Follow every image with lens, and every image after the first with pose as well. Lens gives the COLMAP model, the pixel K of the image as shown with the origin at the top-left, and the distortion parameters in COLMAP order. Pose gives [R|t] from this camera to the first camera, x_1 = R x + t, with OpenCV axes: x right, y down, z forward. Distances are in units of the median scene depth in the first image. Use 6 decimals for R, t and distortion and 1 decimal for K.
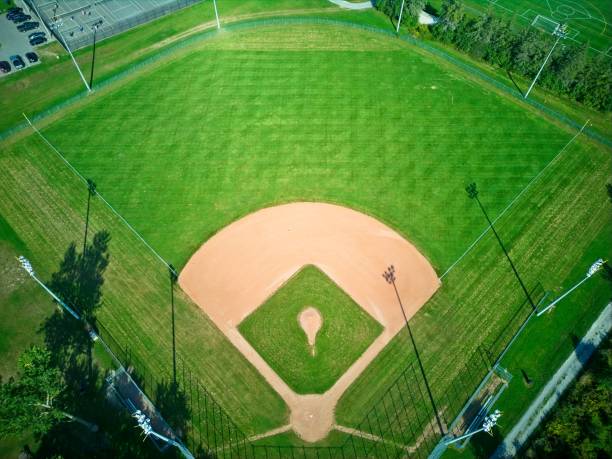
lens RADIAL K [[427.3, 0, 306.8], [0, 427.3, 228.7], [0, 0, 1]] dist [0.047531, -0.031331]
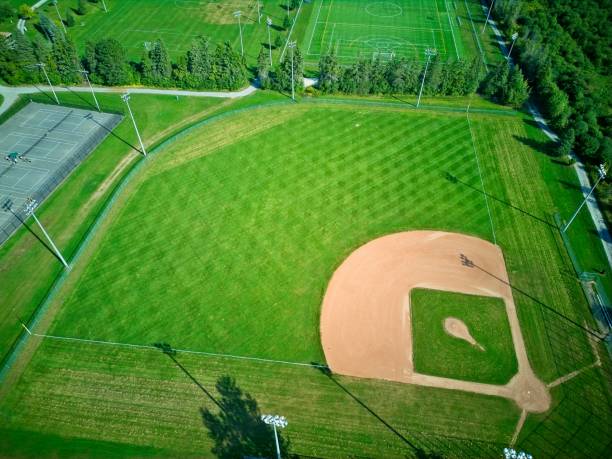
lens RADIAL K [[427.3, 0, 303.8], [0, 427.3, 229.9], [0, 0, 1]] dist [0.047531, -0.031331]
pose [[0.795320, -0.448786, 0.407501, -0.536471], [0.510717, 0.858198, -0.051622, -0.118353], [-0.326550, 0.249174, 0.911744, 0.056382]]
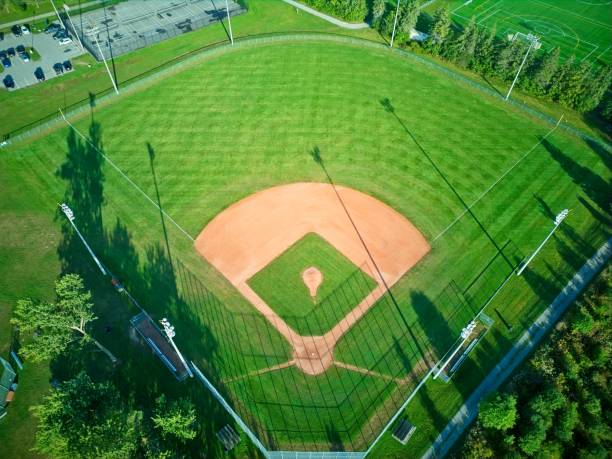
lens RADIAL K [[427.3, 0, 306.1], [0, 427.3, 227.4], [0, 0, 1]] dist [0.047531, -0.031331]
pose [[0.999947, 0.002995, -0.009804, 0.002131], [-0.003884, 0.995754, -0.091973, 0.159766], [0.009487, 0.092006, 0.995713, -0.100720]]
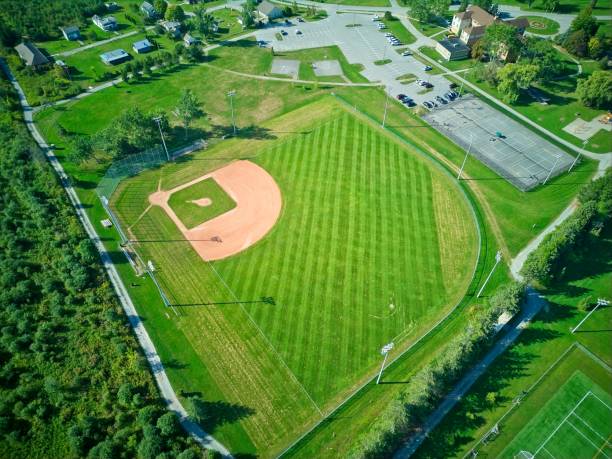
lens RADIAL K [[427.3, 0, 305.7], [0, 427.3, 229.2], [0, 0, 1]] dist [0.047531, -0.031331]
pose [[-0.131225, 0.719845, -0.681618, 1.137253], [-0.843183, 0.280555, 0.458619, -0.859117], [0.521366, 0.634911, 0.570145, 0.186185]]
